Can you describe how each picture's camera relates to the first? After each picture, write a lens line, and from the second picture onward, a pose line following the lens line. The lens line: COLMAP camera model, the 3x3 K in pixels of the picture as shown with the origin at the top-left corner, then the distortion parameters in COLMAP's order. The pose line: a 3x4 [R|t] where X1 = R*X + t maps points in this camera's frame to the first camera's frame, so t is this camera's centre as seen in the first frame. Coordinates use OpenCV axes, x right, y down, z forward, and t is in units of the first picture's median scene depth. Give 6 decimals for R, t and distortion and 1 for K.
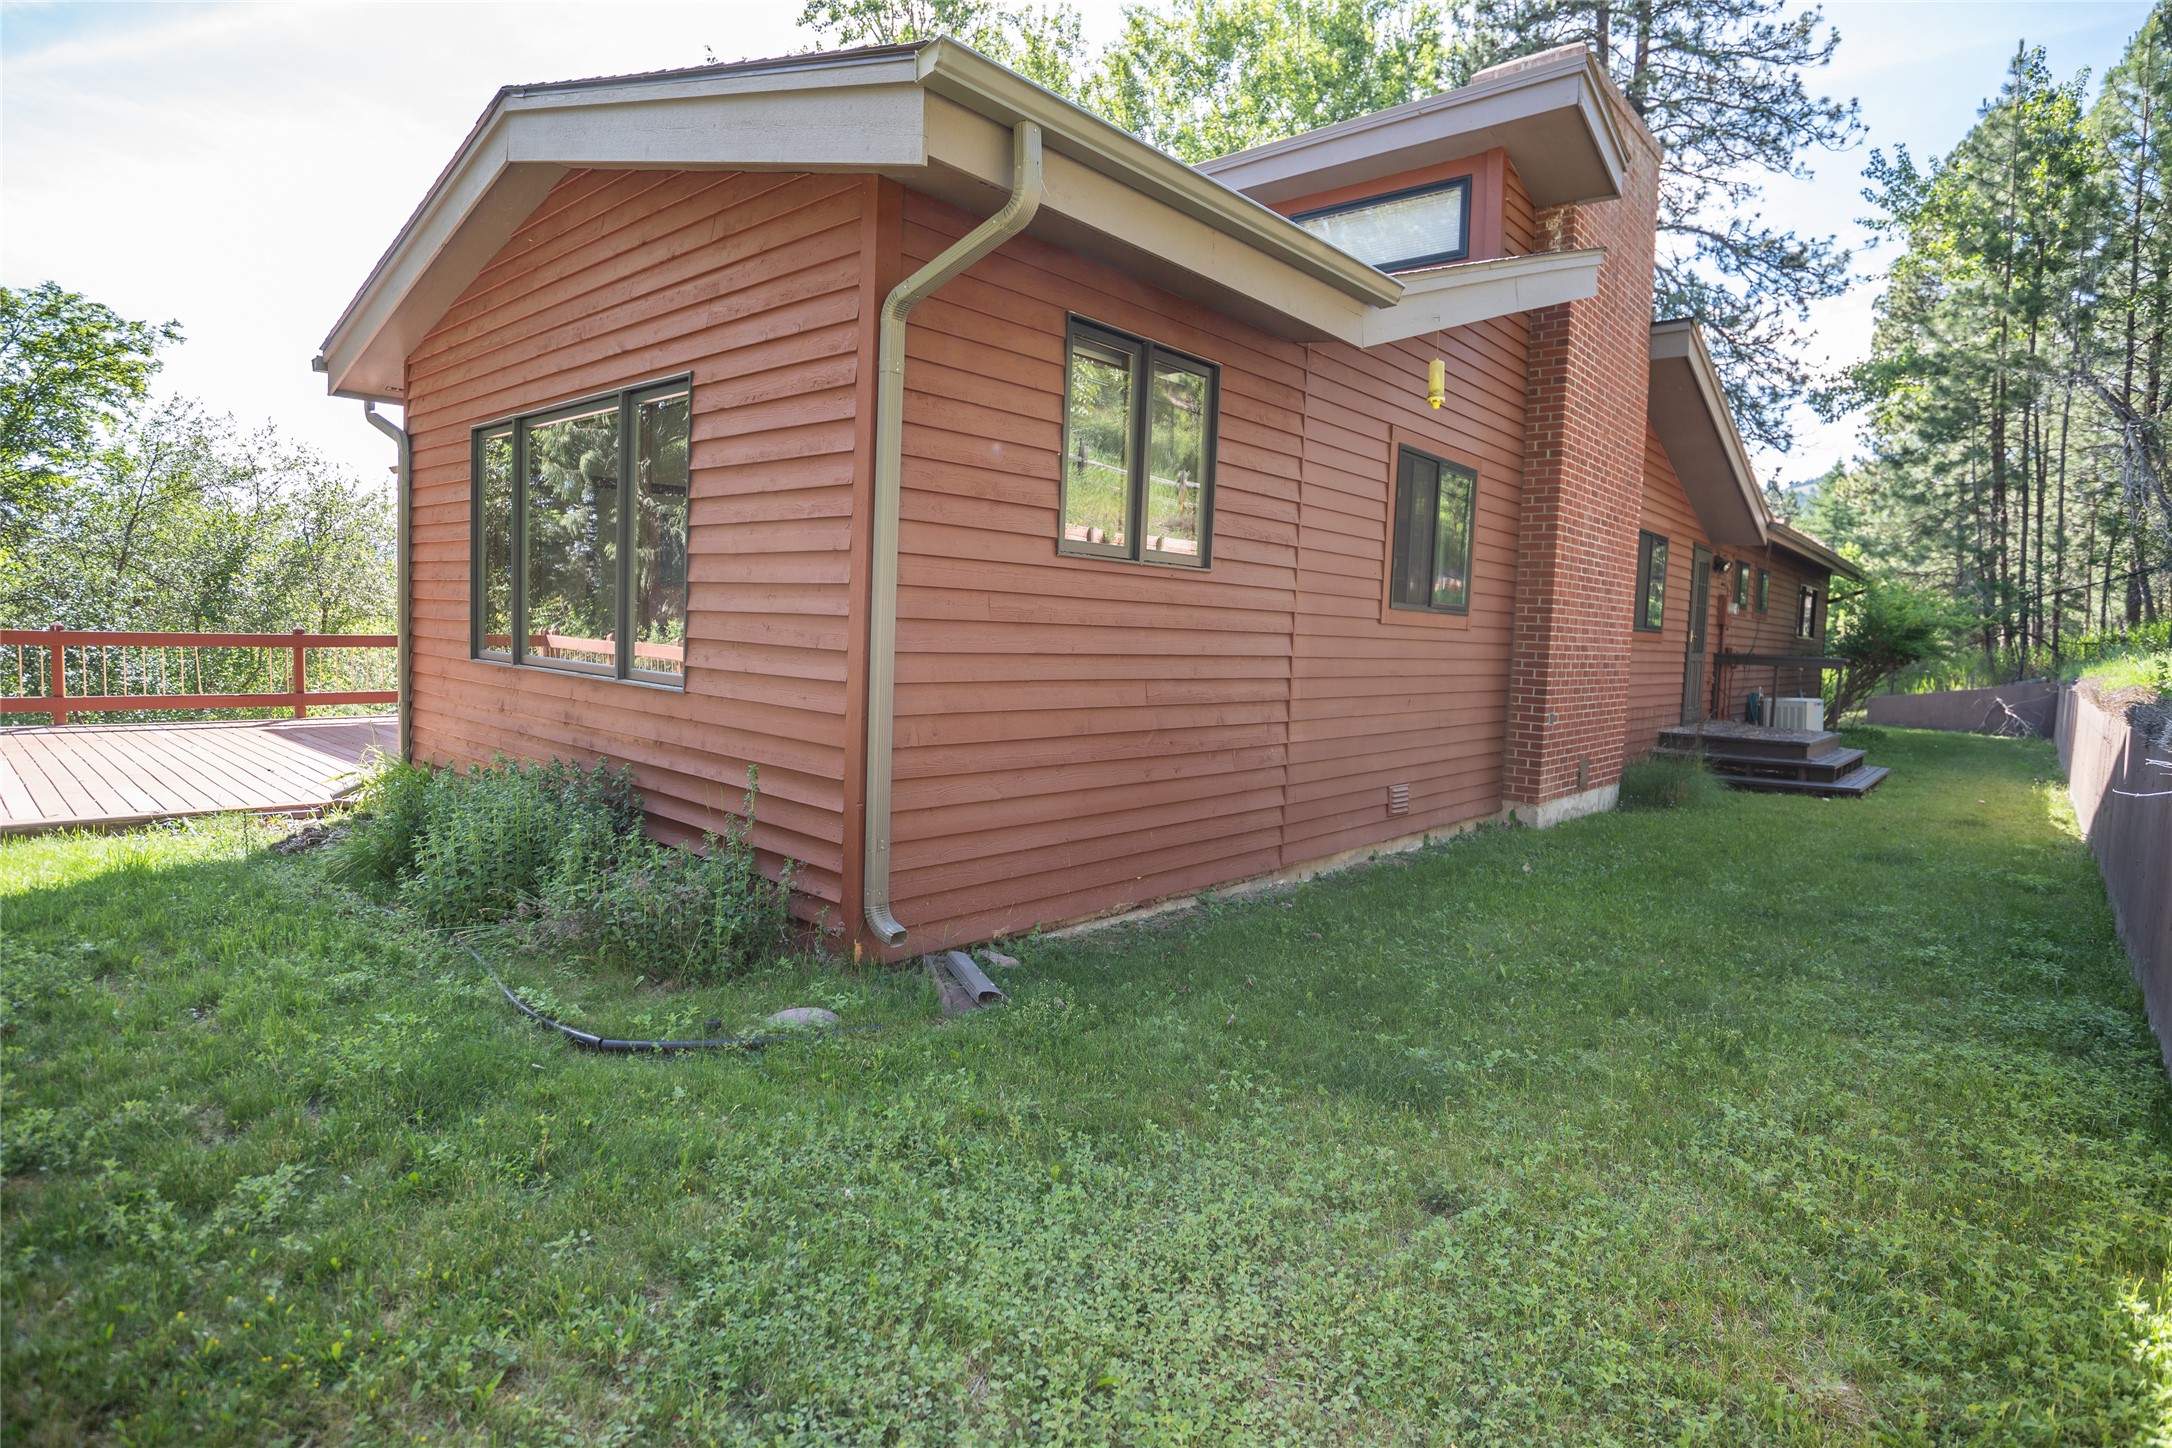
lens RADIAL K [[1106.7, 0, 1086.0], [0, 1106.7, 724.0], [0, 0, 1]] dist [-0.075794, 0.020678]
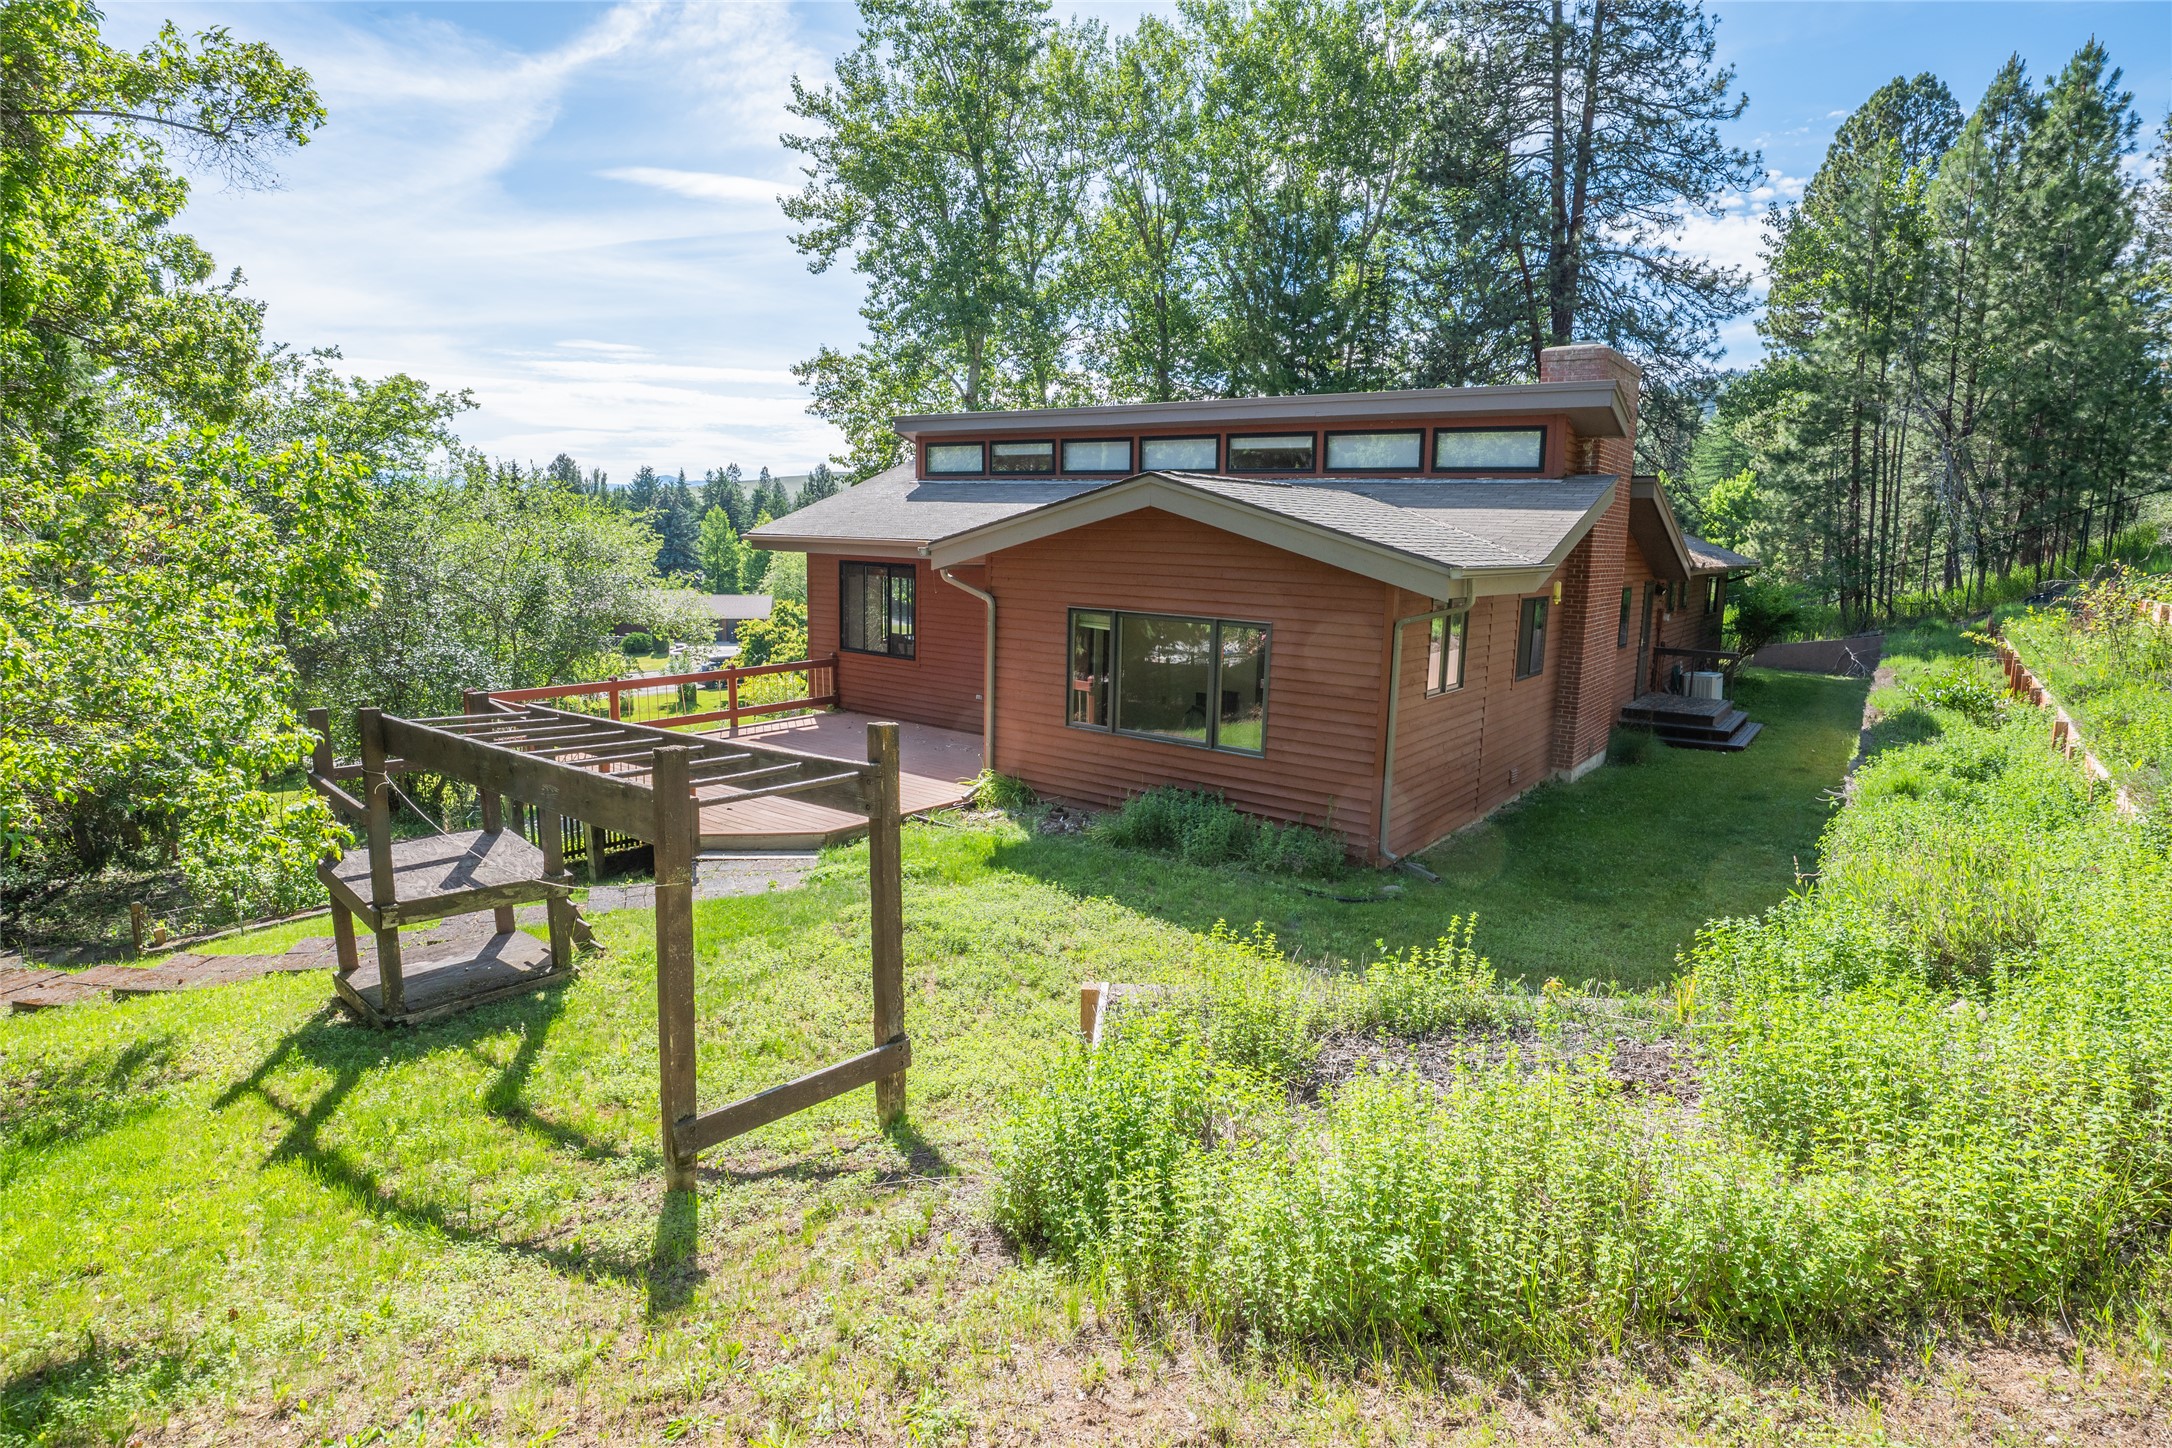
lens RADIAL K [[1106.7, 0, 1086.0], [0, 1106.7, 724.0], [0, 0, 1]] dist [-0.075794, 0.020678]
pose [[0.996870, -0.031065, 0.072698, -0.197659], [0.024481, 0.995661, 0.089776, -0.069767], [-0.075171, -0.087716, 0.993305, -0.279226]]
